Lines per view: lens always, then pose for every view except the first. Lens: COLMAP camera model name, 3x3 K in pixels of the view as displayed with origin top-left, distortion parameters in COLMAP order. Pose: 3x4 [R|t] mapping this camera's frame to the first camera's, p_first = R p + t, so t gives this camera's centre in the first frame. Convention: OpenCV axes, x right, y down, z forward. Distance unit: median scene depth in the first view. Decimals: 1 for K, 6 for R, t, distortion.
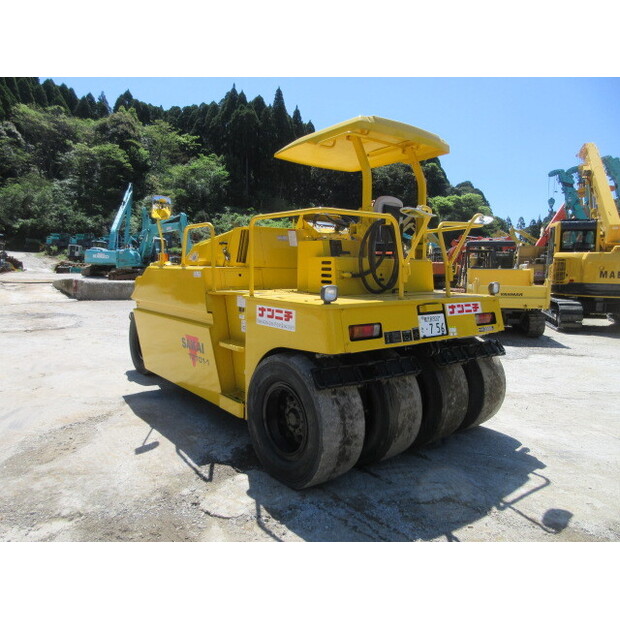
lens RADIAL K [[466.7, 0, 303.5], [0, 466.7, 299.2], [0, 0, 1]] dist [-0.014401, 0.023257]
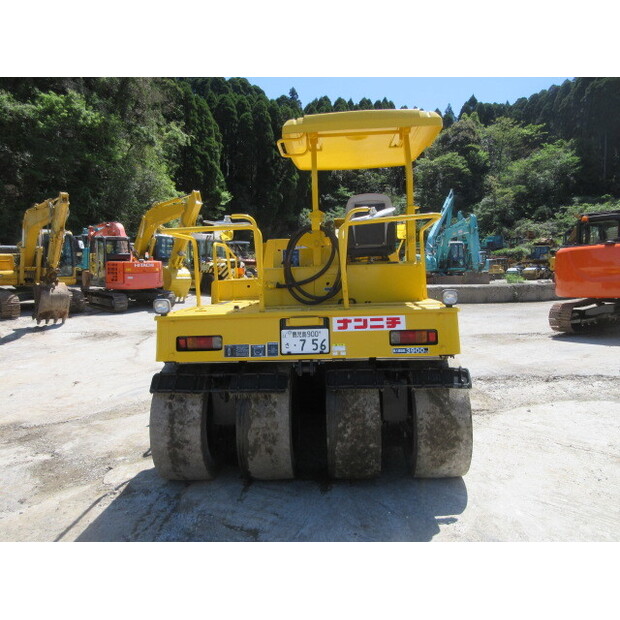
lens RADIAL K [[466.7, 0, 310.3], [0, 466.7, 299.9], [0, 0, 1]] dist [-0.014401, 0.023257]
pose [[0.749988, -0.000451, -0.661451, 0.783699], [-0.002450, 0.999991, -0.003459, -0.017962], [0.661447, 0.004215, 0.749980, 0.303830]]
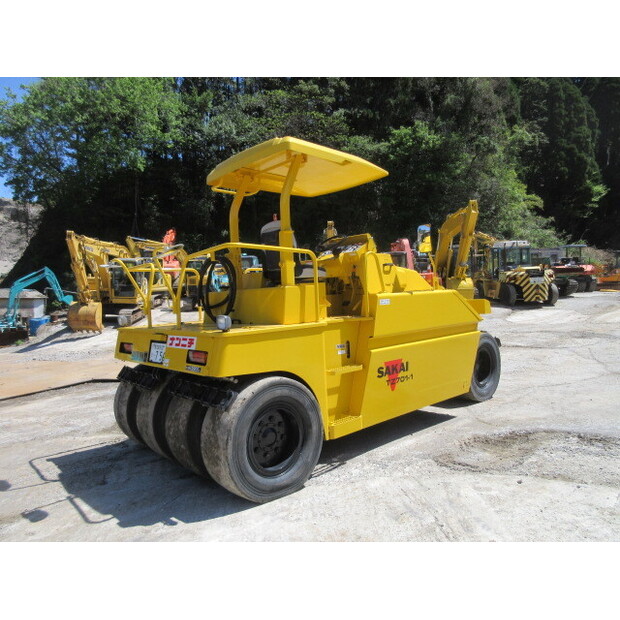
lens RADIAL K [[466.7, 0, 314.4], [0, 466.7, 304.5], [0, 0, 1]] dist [-0.014401, 0.023257]
pose [[0.064859, 0.002491, -0.997891, 1.282095], [-0.023271, 0.999729, 0.000983, -0.063442], [0.997623, 0.023158, 0.064899, 1.169427]]
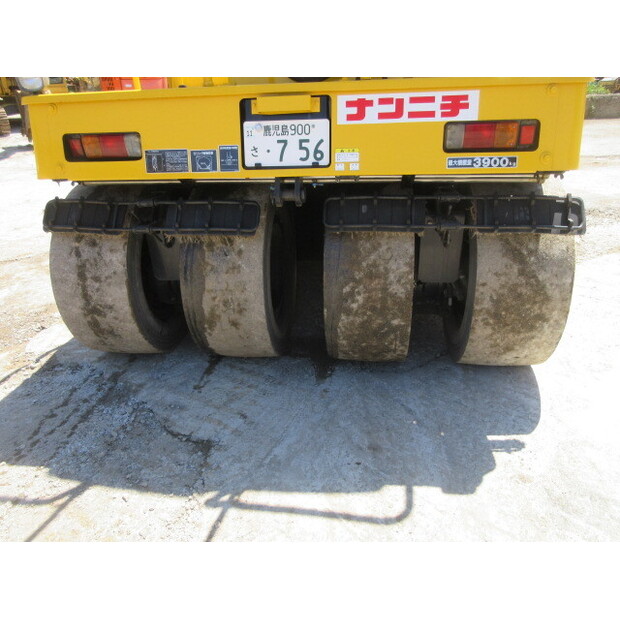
lens RADIAL K [[466.7, 0, 309.9], [0, 466.7, 310.0], [0, 0, 1]] dist [-0.014401, 0.023257]
pose [[0.701036, 0.267743, -0.660956, 0.594919], [-0.004696, 0.928556, 0.371163, 0.032746], [0.713111, -0.257094, 0.652208, 0.587921]]
